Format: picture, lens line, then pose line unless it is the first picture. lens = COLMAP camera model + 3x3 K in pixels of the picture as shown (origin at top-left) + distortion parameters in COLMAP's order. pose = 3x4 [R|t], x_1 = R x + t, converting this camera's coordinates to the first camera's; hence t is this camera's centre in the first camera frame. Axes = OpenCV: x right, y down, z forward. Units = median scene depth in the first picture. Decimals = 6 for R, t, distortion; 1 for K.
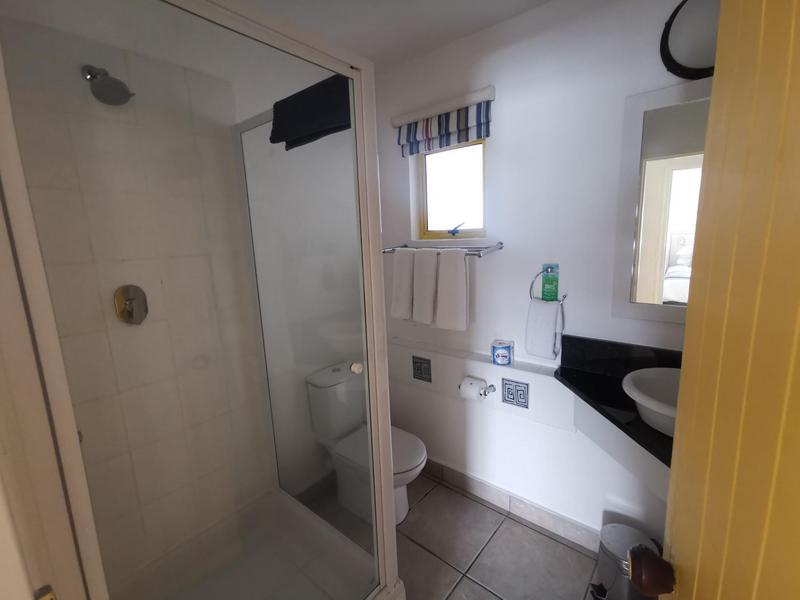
lens RADIAL K [[367.4, 0, 400.0], [0, 367.4, 300.0], [0, 0, 1]] dist [-0.000264, -0.000008]
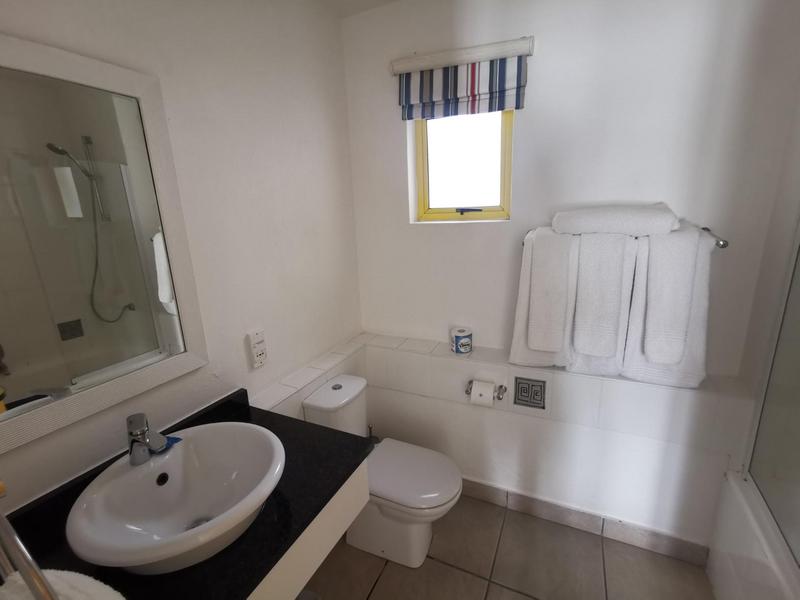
lens RADIAL K [[367.4, 0, 400.0], [0, 367.4, 300.0], [0, 0, 1]] dist [-0.000264, -0.000008]
pose [[0.955040, -0.025847, 0.295348, -0.244134], [0.009754, 0.998393, 0.055831, -0.028607], [-0.296317, -0.050440, 0.953757, 0.213770]]
